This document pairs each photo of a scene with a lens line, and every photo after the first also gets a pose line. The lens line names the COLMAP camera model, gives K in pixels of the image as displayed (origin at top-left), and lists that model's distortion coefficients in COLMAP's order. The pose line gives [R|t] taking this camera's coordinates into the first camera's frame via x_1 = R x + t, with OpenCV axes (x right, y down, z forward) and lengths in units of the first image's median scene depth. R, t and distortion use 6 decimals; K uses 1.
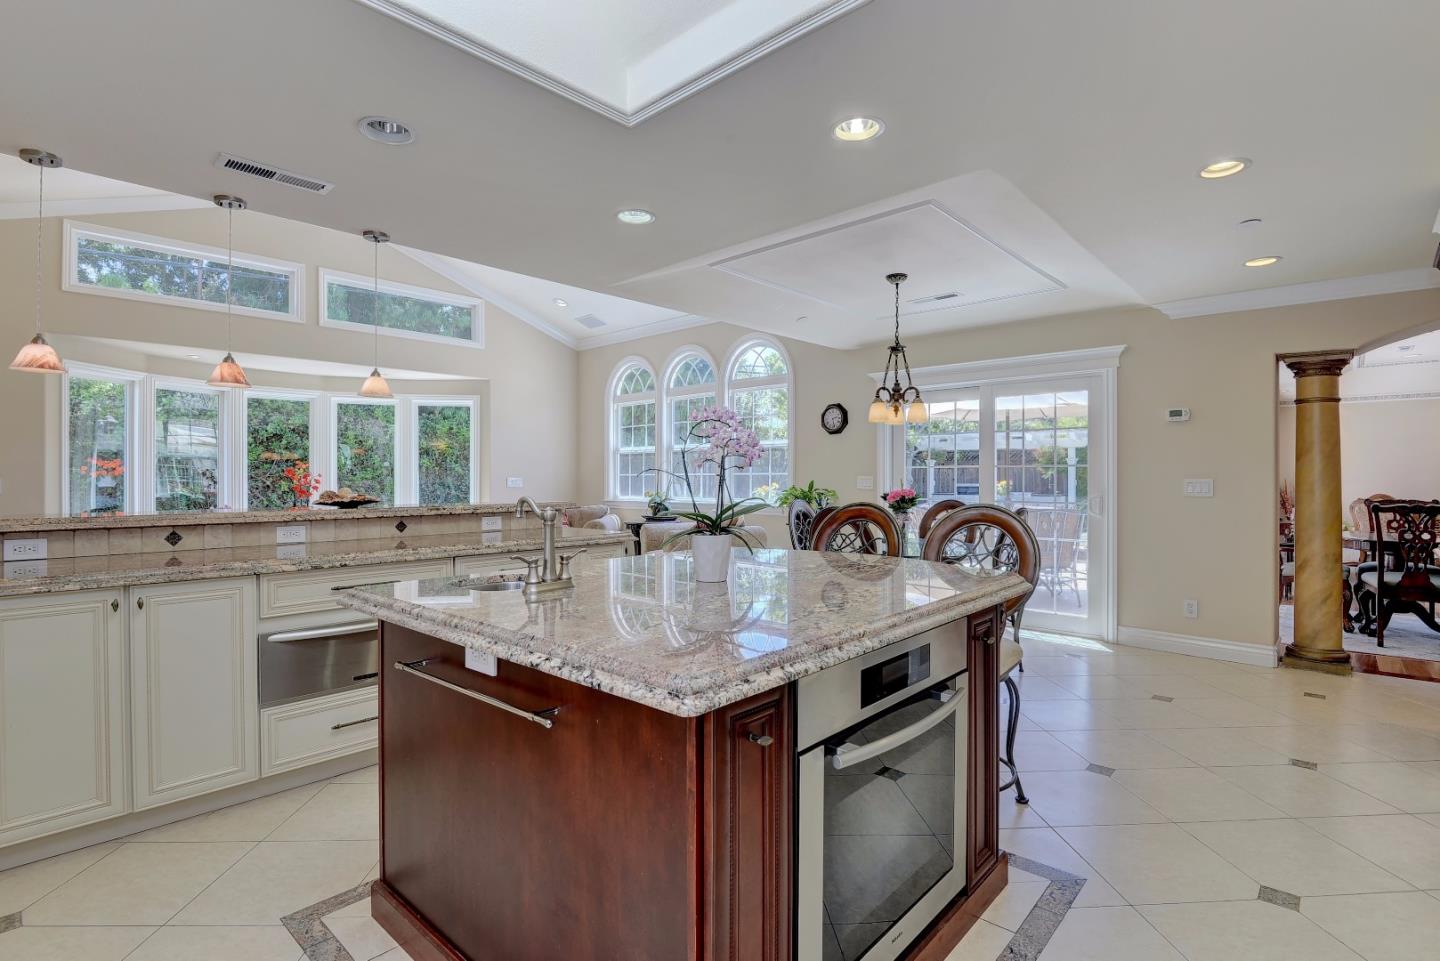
lens RADIAL K [[672.9, 0, 710.3], [0, 672.9, 479.3], [0, 0, 1]] dist [-0.025616, -0.000272]
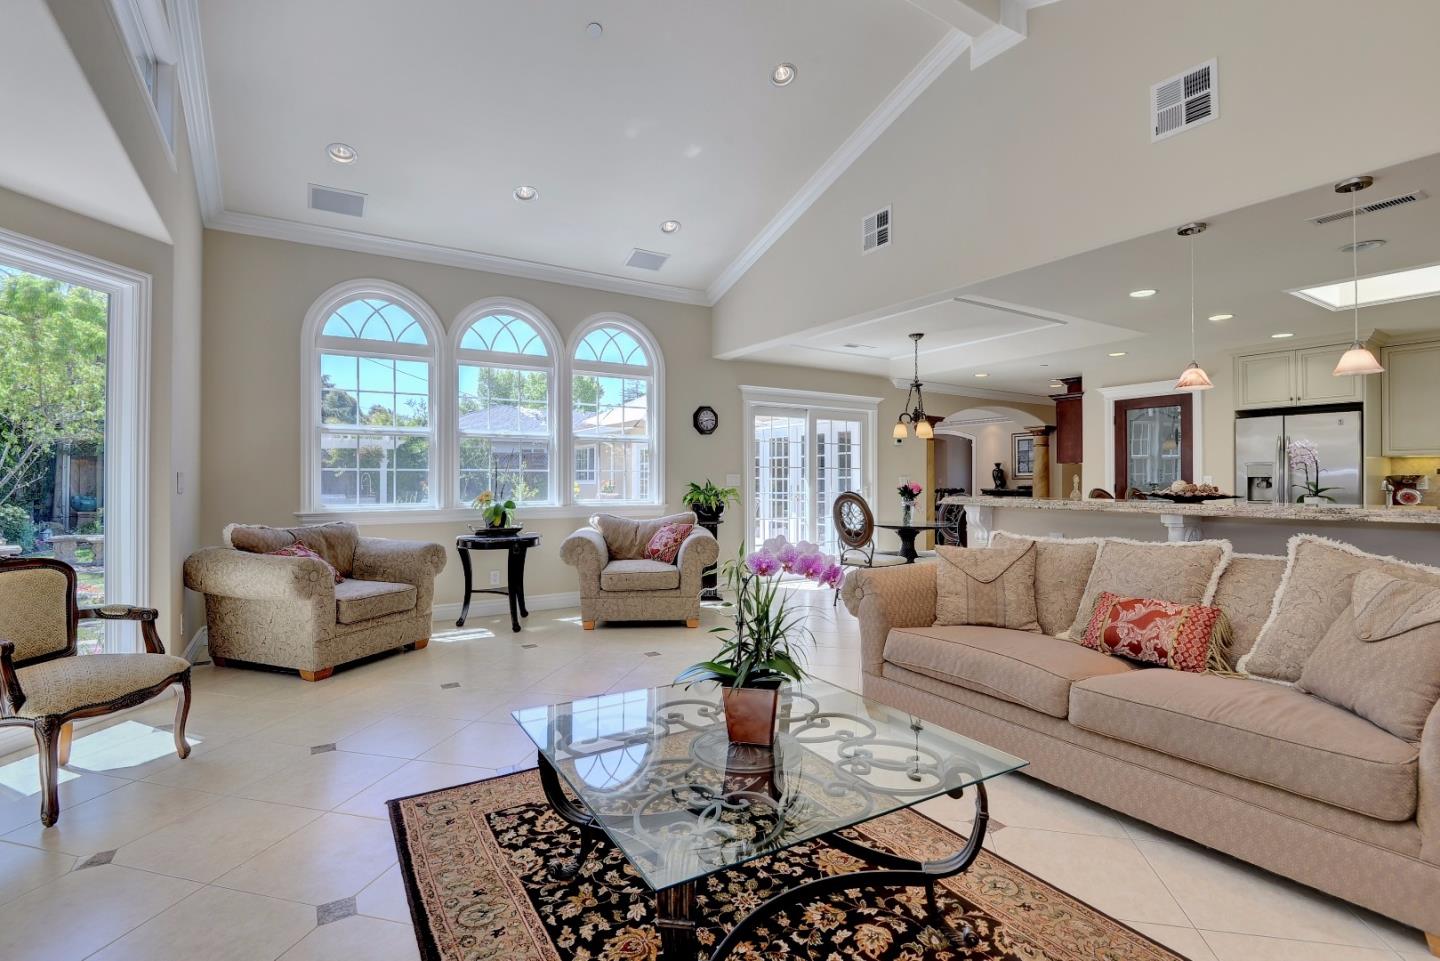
lens RADIAL K [[672.9, 0, 710.3], [0, 672.9, 479.3], [0, 0, 1]] dist [-0.025616, -0.000272]
pose [[0.252558, 0.000534, 0.967582, -0.947420], [-0.003357, 0.999994, 0.000324, 0.000791], [-0.967576, -0.003330, 0.252559, 0.846866]]
